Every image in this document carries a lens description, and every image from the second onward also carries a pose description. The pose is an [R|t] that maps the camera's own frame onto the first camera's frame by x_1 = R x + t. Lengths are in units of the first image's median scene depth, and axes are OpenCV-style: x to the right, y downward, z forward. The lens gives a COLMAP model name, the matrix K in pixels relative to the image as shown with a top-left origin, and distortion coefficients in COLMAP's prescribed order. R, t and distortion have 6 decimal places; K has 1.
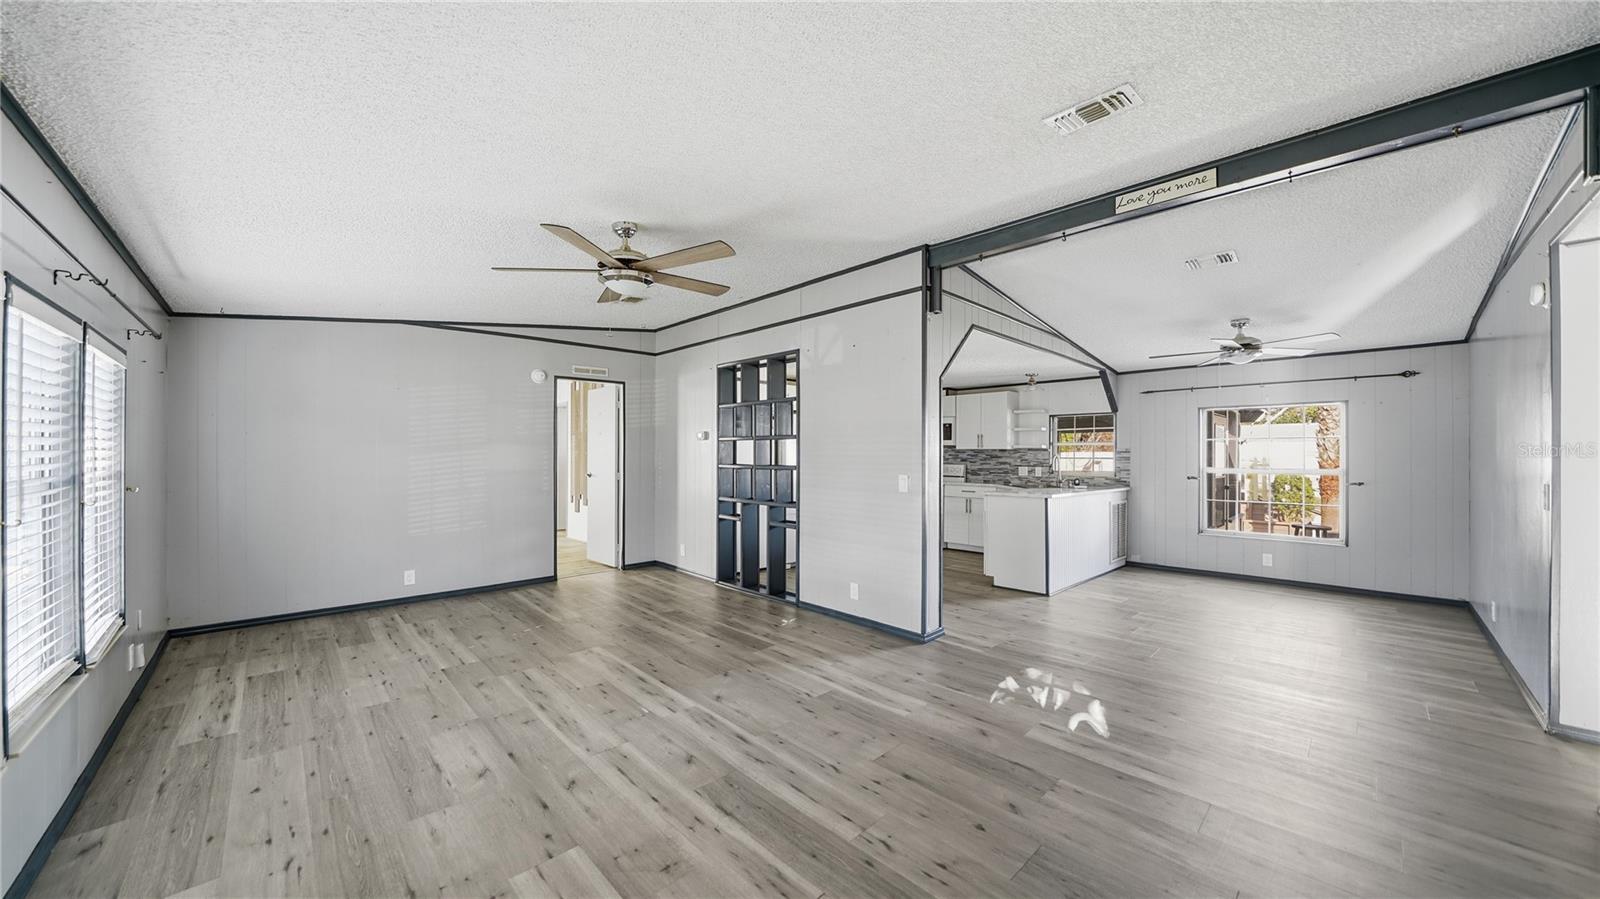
lens RADIAL K [[557.8, 0, 798.4], [0, 557.8, 452.4], [0, 0, 1]] dist [-0.023966, 0.002078]
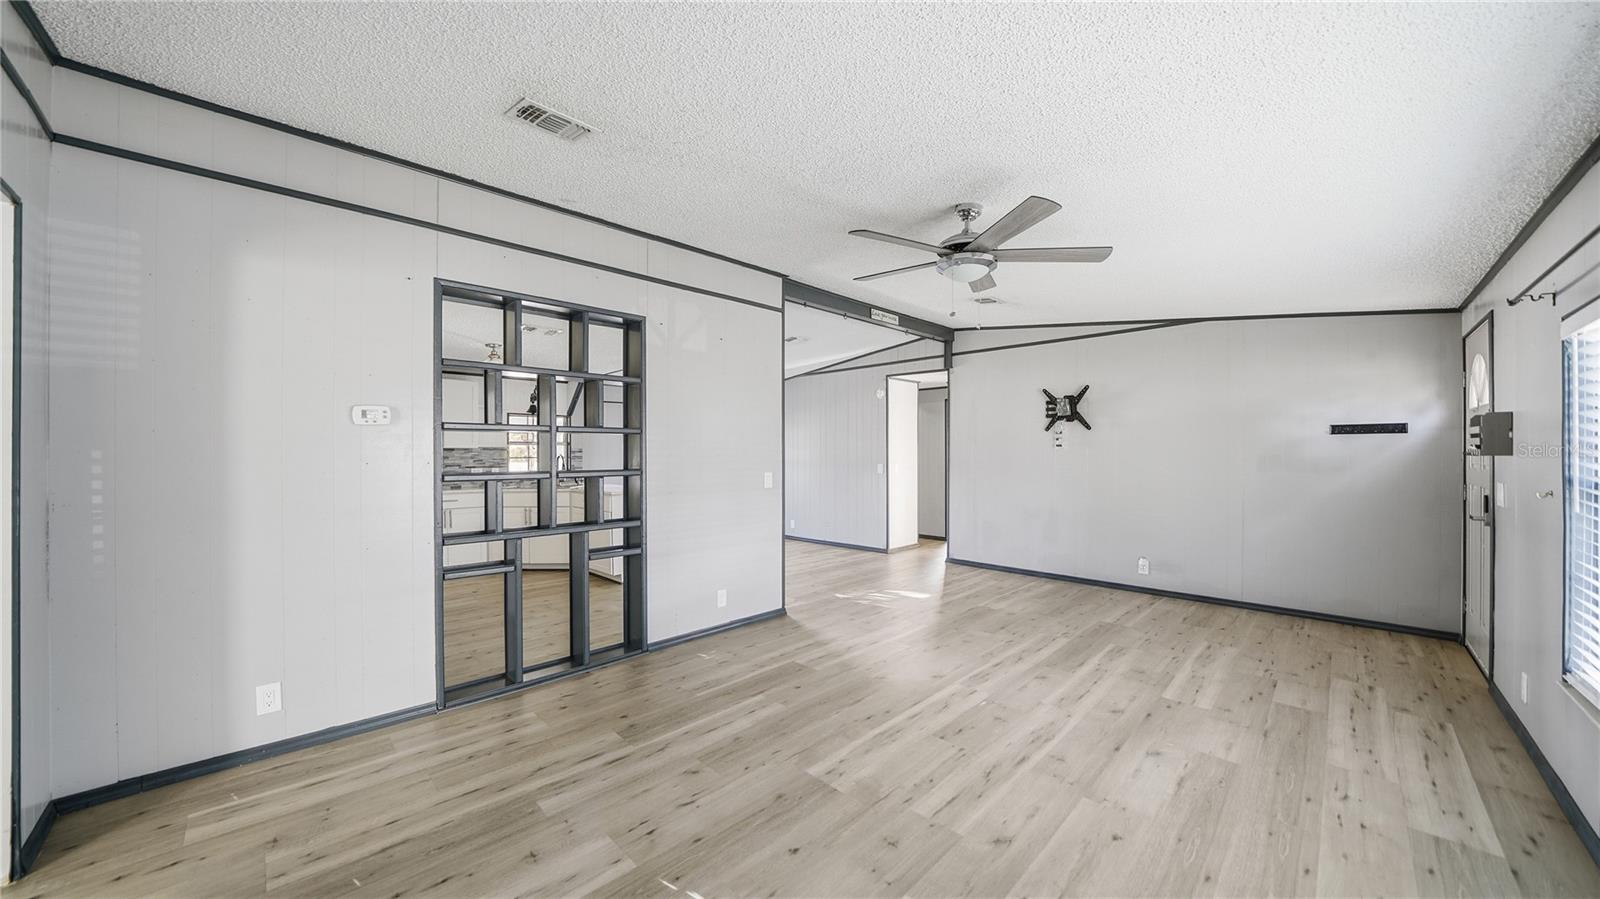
lens RADIAL K [[557.8, 0, 786.6], [0, 557.8, 458.0], [0, 0, 1]] dist [-0.023966, 0.002078]
pose [[-0.012725, -0.011237, 0.999856, -1.072781], [-0.000611, 0.999937, 0.011230, -0.000901], [-0.999919, -0.000468, -0.012731, 1.141657]]
